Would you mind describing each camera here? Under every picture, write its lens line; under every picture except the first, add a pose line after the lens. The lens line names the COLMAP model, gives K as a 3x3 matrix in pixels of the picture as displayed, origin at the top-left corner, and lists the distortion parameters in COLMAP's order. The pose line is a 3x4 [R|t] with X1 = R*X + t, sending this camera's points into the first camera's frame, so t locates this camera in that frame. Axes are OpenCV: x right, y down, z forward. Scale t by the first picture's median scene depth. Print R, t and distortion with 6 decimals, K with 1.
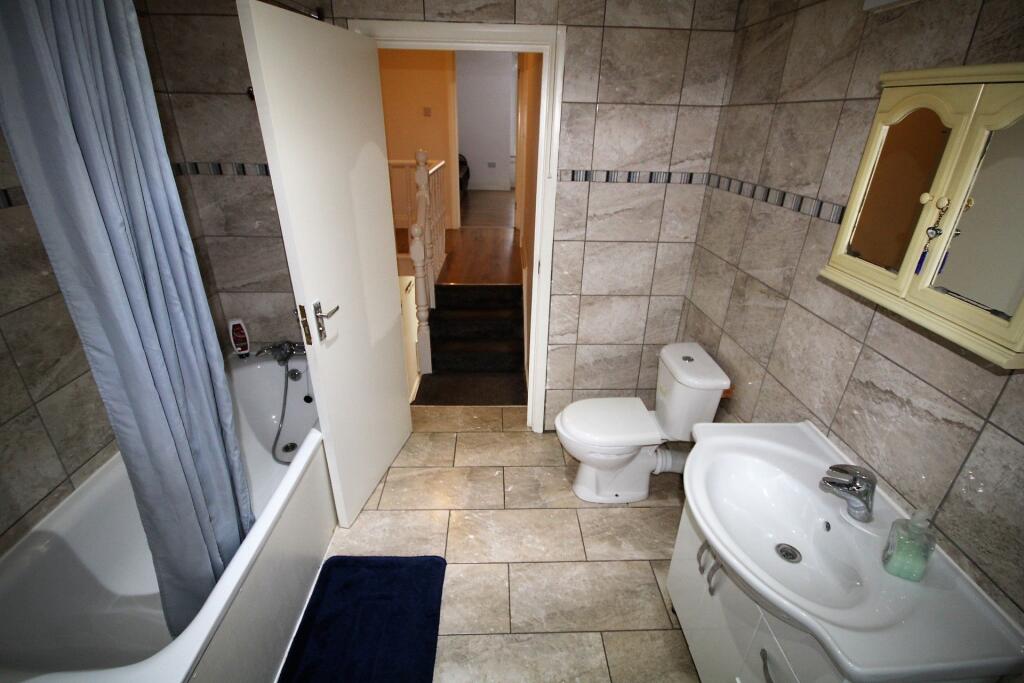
lens RADIAL K [[476.6, 0, 515.4], [0, 476.6, 341.5], [0, 0, 1]] dist [-0.000583, -0.000231]
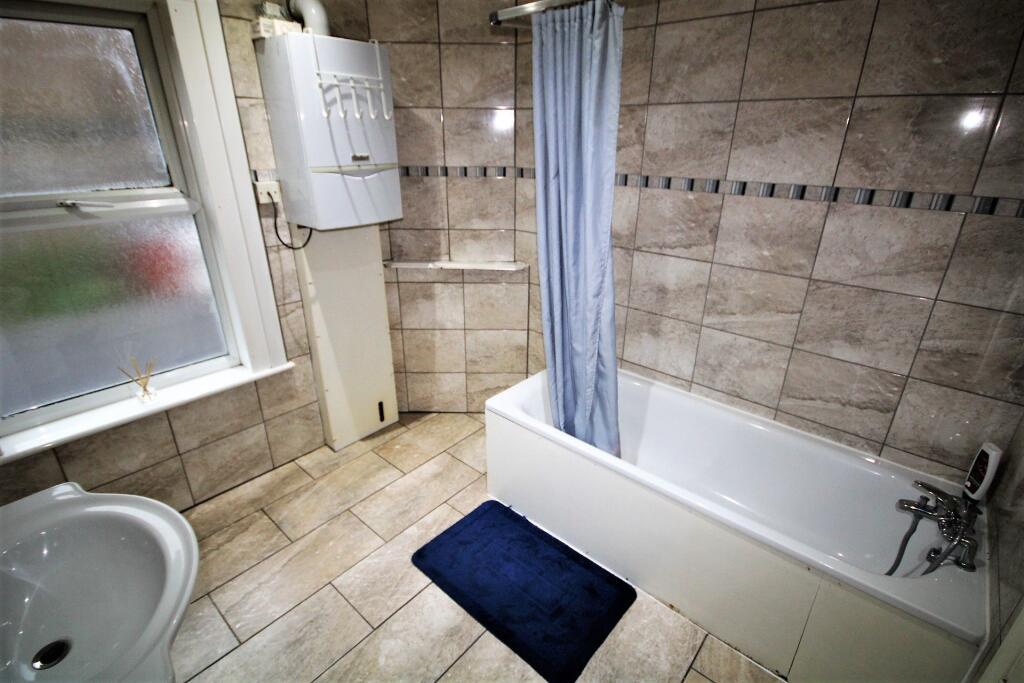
lens RADIAL K [[476.6, 0, 515.1], [0, 476.6, 343.0], [0, 0, 1]] dist [-0.000583, -0.000231]
pose [[-0.681492, 0.256033, -0.685577, 0.333858], [-0.335957, 0.722805, 0.603892, -0.446187], [0.650155, 0.641872, -0.406570, 1.086329]]
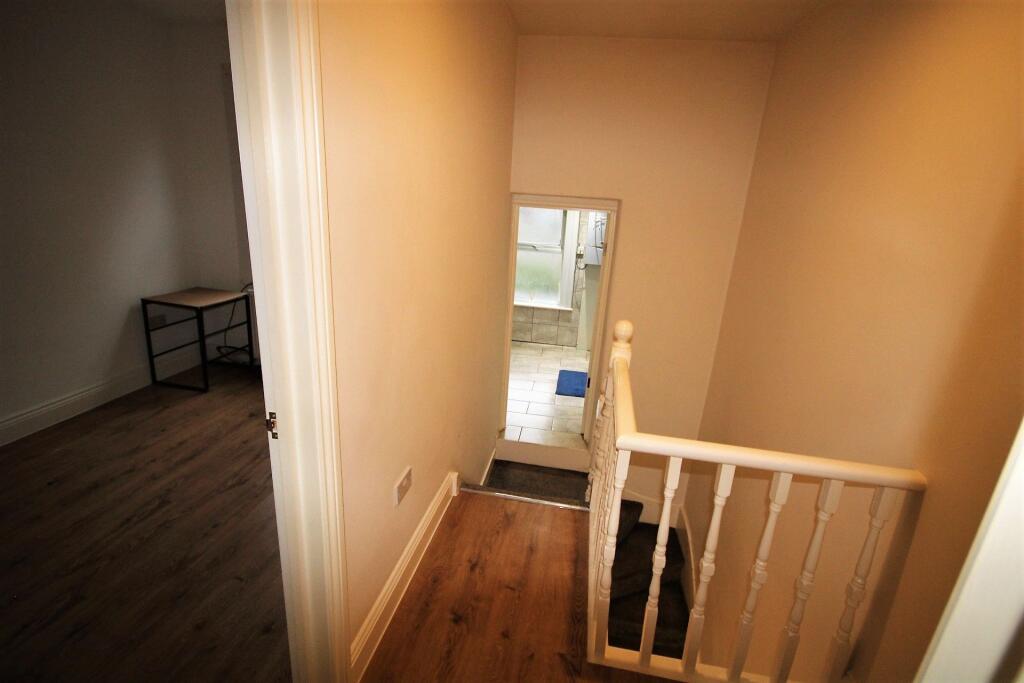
lens RADIAL K [[476.6, 0, 511.0], [0, 476.6, 338.3], [0, 0, 1]] dist [-0.000583, -0.000231]
pose [[-0.978459, -0.144495, 0.147440, -0.292318], [-0.011191, 0.750279, 0.661027, -1.757954], [-0.206136, 0.645138, -0.735734, 3.301789]]
